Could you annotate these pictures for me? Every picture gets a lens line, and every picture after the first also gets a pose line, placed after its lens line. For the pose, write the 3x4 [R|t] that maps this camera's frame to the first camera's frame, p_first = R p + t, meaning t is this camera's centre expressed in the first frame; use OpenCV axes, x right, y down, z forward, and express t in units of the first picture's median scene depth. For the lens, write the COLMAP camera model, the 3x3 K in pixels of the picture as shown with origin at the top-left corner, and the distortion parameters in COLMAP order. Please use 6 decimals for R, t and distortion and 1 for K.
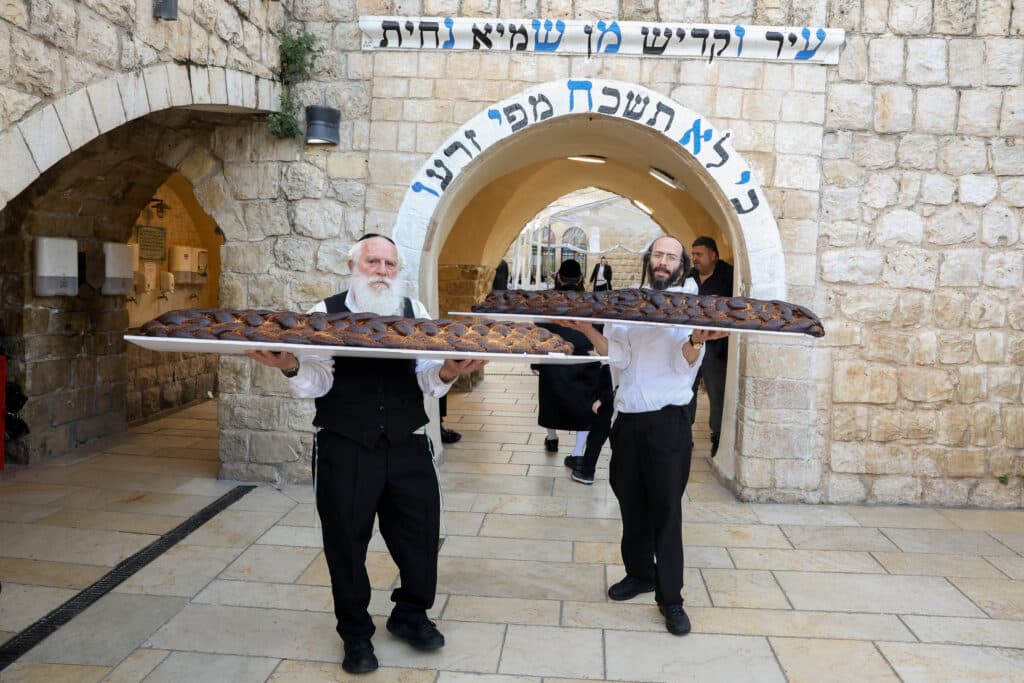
lens RADIAL K [[784.4, 0, 512.0], [0, 784.4, 341.5], [0, 0, 1]] dist [-0.157305, 0.124298]
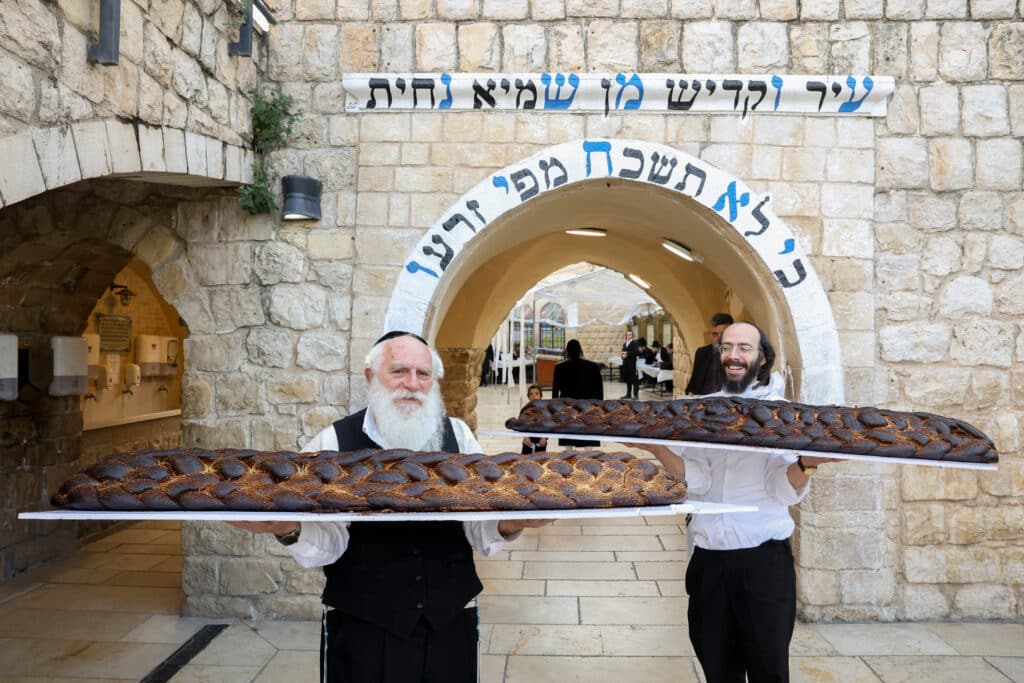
lens RADIAL K [[784.4, 0, 512.0], [0, 784.4, 341.5], [0, 0, 1]] dist [-0.157305, 0.124298]
pose [[0.999236, -0.028414, 0.026821, -0.038504], [0.030873, 0.994882, -0.096208, -0.030938], [-0.023950, 0.096963, 0.995000, 0.149261]]
